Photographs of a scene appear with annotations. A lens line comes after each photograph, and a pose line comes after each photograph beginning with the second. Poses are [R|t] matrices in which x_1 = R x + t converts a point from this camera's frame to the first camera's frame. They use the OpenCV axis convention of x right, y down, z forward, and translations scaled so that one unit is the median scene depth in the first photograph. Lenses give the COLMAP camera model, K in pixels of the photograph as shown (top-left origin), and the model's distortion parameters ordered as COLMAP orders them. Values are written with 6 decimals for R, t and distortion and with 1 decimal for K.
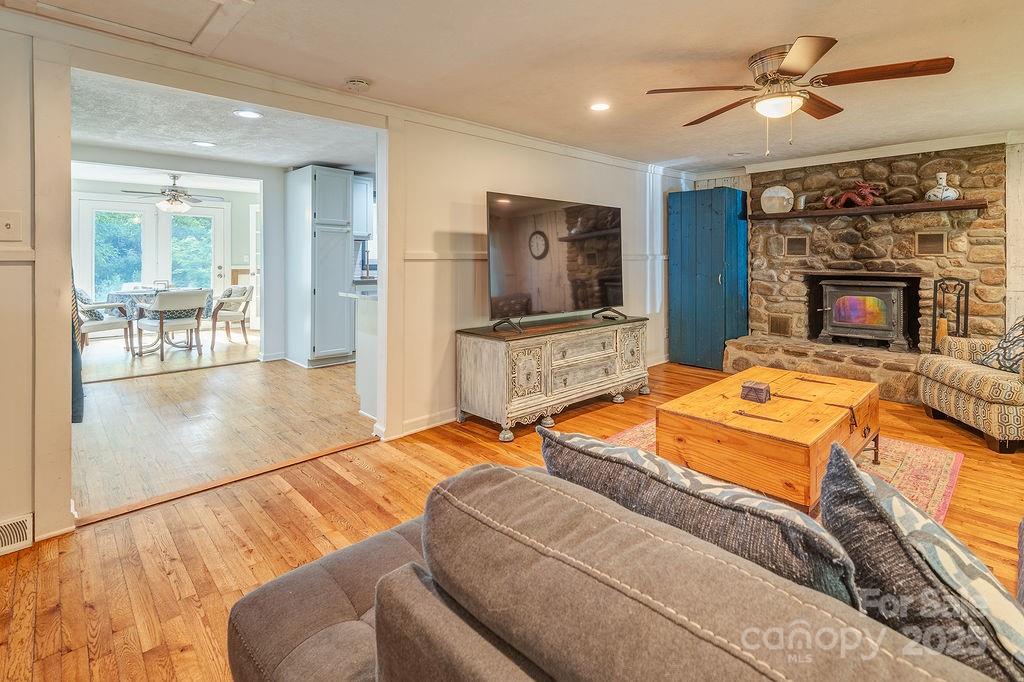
lens RADIAL K [[494.3, 0, 503.1], [0, 494.3, 249.8], [0, 0, 1]] dist [0.009309, -0.002738]
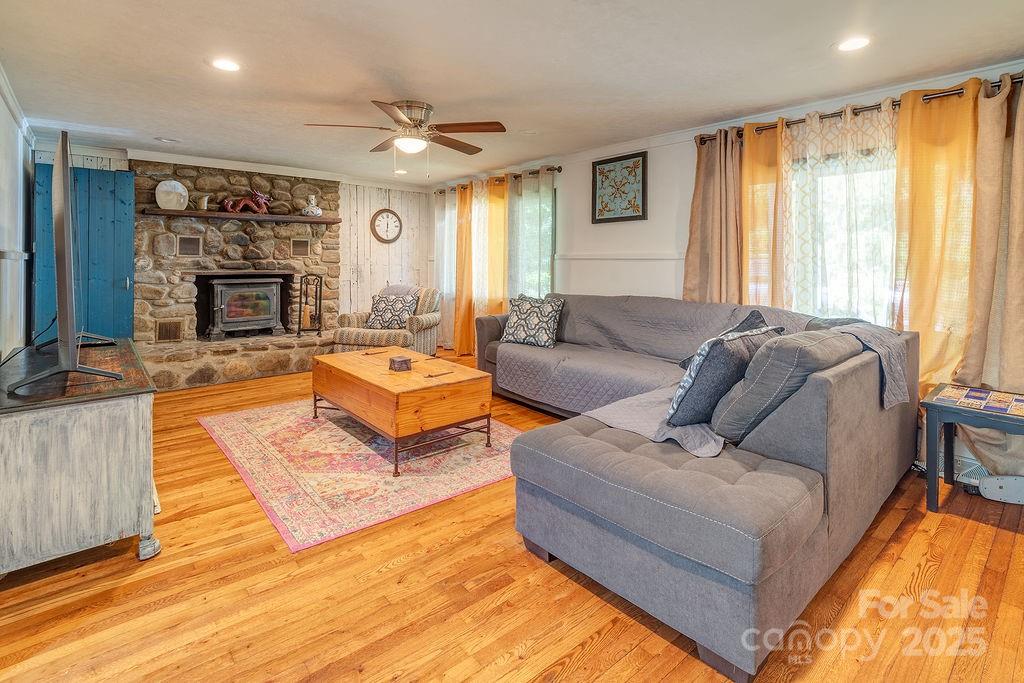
lens RADIAL K [[494.3, 0, 514.3], [0, 494.3, 274.1], [0, 0, 1]] dist [0.009309, -0.002738]
pose [[0.035306, -0.023486, 0.999101, -0.395002], [-0.017518, 0.999556, 0.024116, 0.014340], [-0.999223, -0.018354, 0.034879, 0.367556]]
